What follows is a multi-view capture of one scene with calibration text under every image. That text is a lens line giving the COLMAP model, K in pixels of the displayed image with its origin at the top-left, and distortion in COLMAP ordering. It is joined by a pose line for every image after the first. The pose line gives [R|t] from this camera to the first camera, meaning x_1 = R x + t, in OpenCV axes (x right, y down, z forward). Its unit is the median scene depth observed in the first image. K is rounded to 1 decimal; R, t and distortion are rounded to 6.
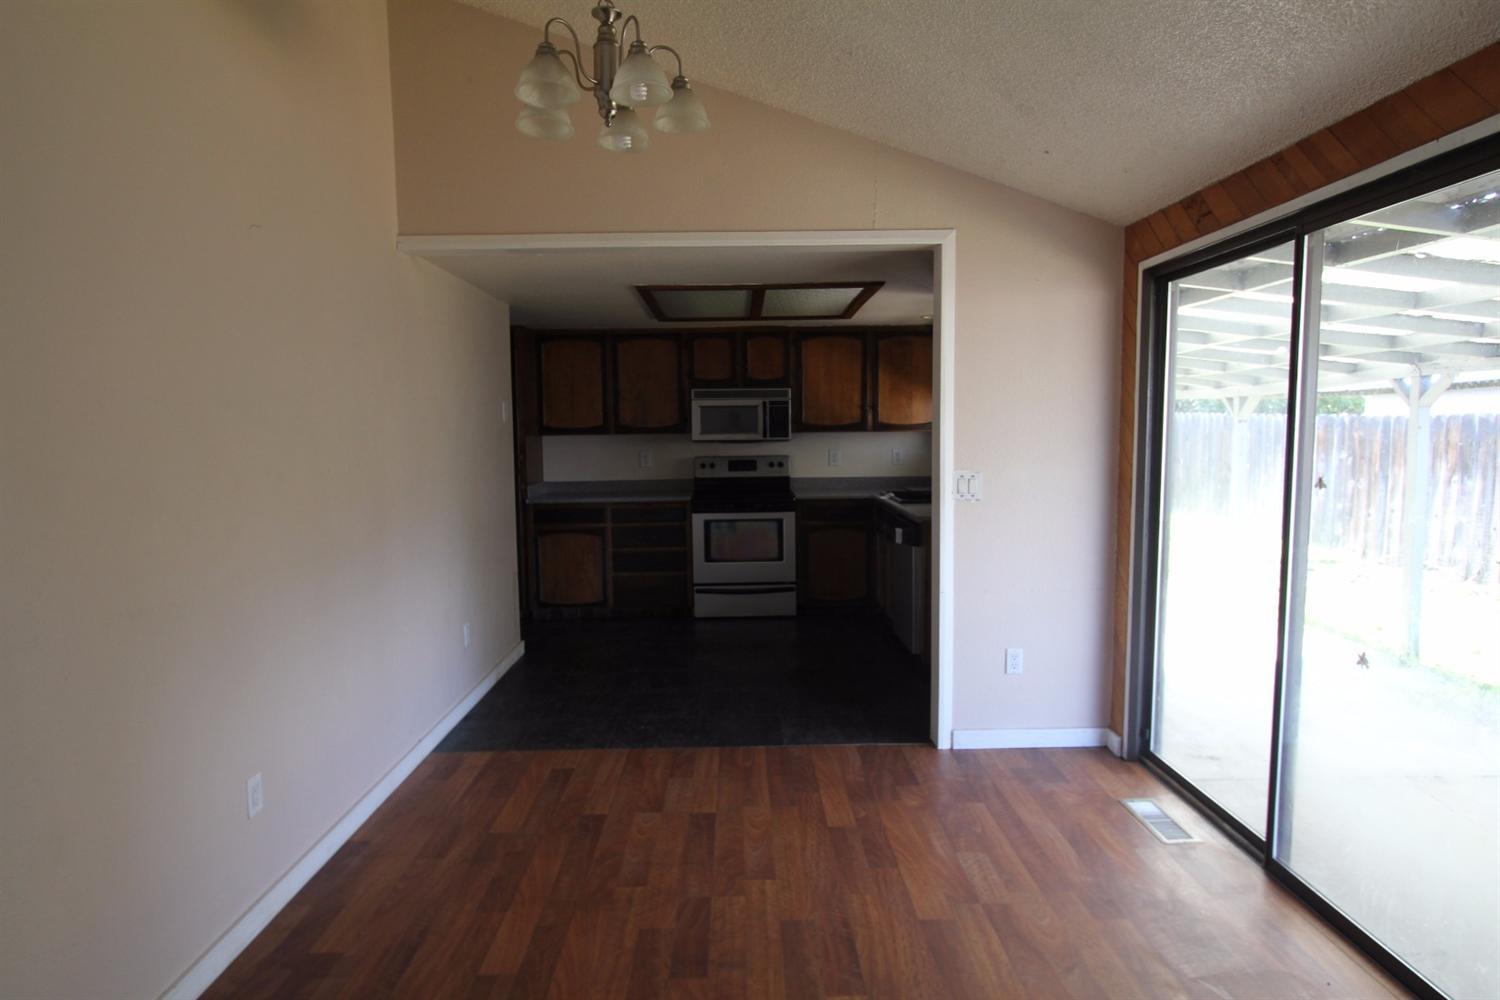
lens RADIAL K [[853.2, 0, 752.0], [0, 853.2, 501.2], [0, 0, 1]] dist [-0.009658, -0.000877]
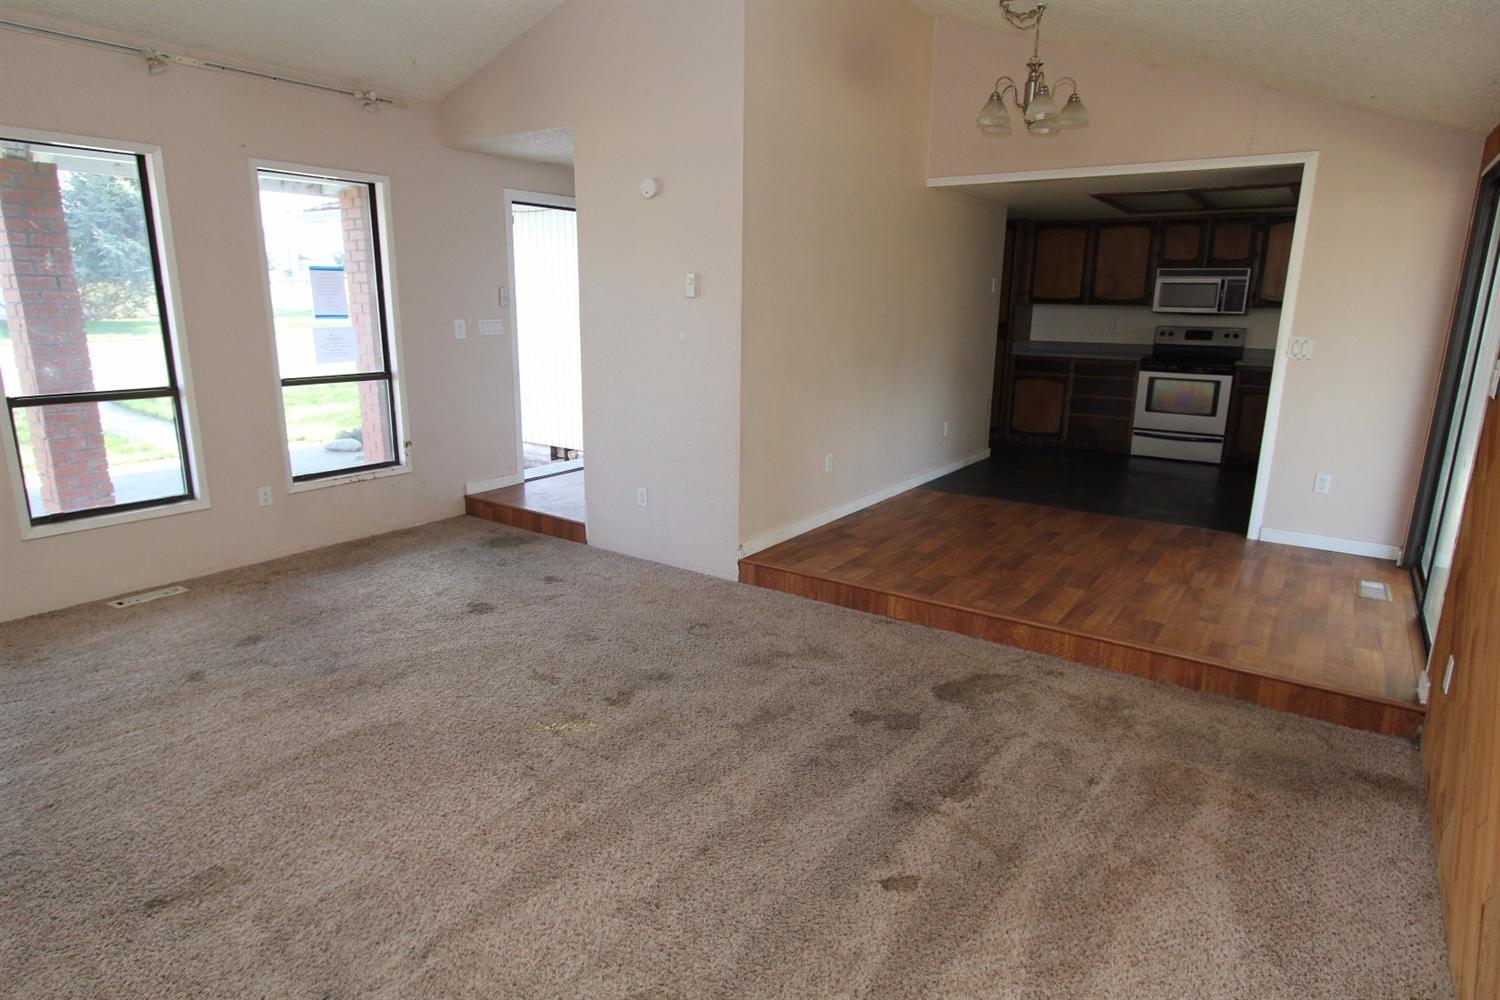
lens RADIAL K [[853.2, 0, 749.7], [0, 853.2, 501.1], [0, 0, 1]] dist [-0.009658, -0.000877]
pose [[0.811445, 0.159302, -0.562299, 0.195276], [-0.075092, 0.982578, 0.170004, 0.032288], [0.579584, -0.095725, 0.809270, -0.352914]]
